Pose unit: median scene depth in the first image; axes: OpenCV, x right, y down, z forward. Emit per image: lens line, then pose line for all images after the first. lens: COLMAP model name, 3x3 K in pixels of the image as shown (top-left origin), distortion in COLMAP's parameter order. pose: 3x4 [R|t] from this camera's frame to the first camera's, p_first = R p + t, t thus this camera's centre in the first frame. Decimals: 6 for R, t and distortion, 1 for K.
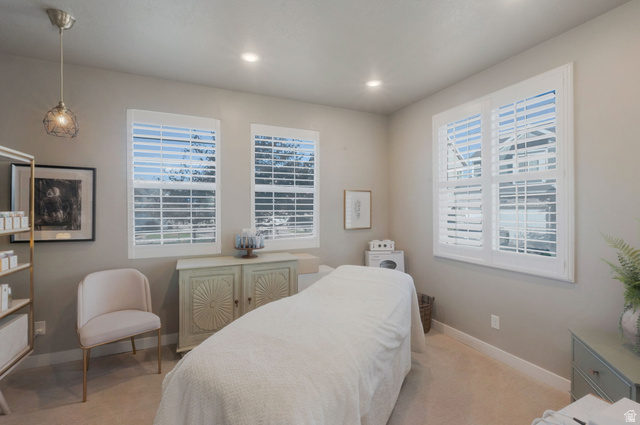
lens RADIAL K [[274.3, 0, 323.1], [0, 274.3, 207.7], [0, 0, 1]] dist [-0.001178, 0.000009]
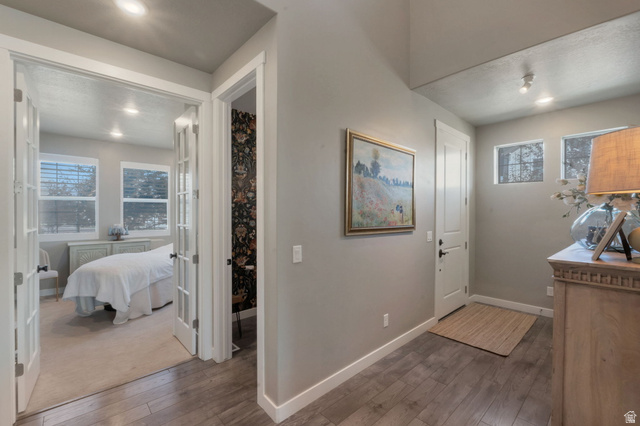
lens RADIAL K [[274.3, 0, 321.1], [0, 274.3, 215.4], [0, 0, 1]] dist [-0.001178, 0.000009]
pose [[0.956257, 0.005255, 0.292482, 0.442194], [-0.006839, 0.999967, 0.004393, 0.008260], [-0.292449, -0.006201, 0.956261, -1.011984]]
